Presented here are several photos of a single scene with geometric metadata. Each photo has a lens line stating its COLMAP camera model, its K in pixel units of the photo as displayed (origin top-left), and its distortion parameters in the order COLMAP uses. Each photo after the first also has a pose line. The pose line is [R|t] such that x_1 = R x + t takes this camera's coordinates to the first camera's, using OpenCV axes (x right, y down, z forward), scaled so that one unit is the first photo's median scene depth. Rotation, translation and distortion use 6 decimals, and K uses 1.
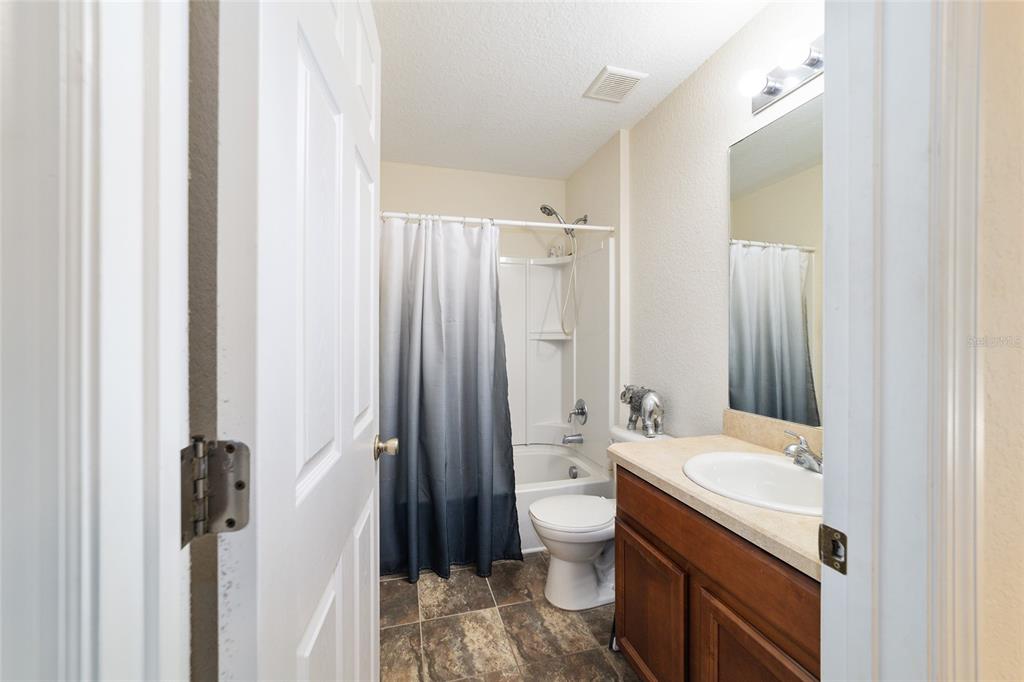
lens RADIAL K [[395.9, 0, 505.6], [0, 395.9, 349.8], [0, 0, 1]] dist [-0.009641, 0.000204]
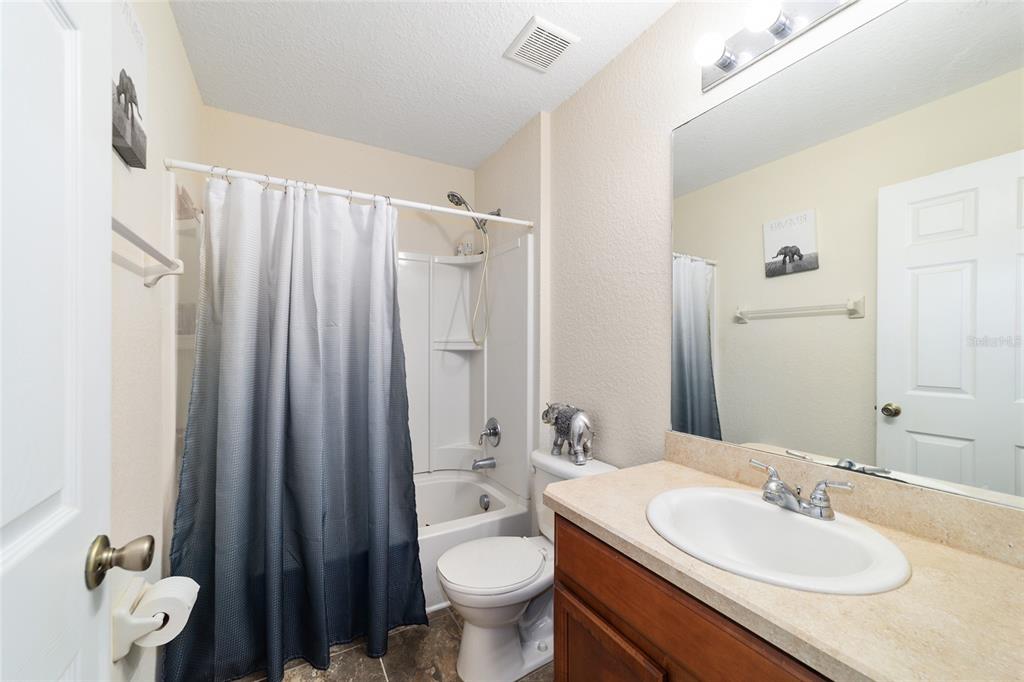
lens RADIAL K [[395.9, 0, 506.2], [0, 395.9, 356.1], [0, 0, 1]] dist [-0.009641, 0.000204]
pose [[0.967394, 0.000561, 0.253276, -0.005618], [0.001668, 0.999962, -0.008585, -0.006241], [-0.253271, 0.008727, 0.967356, 0.188173]]
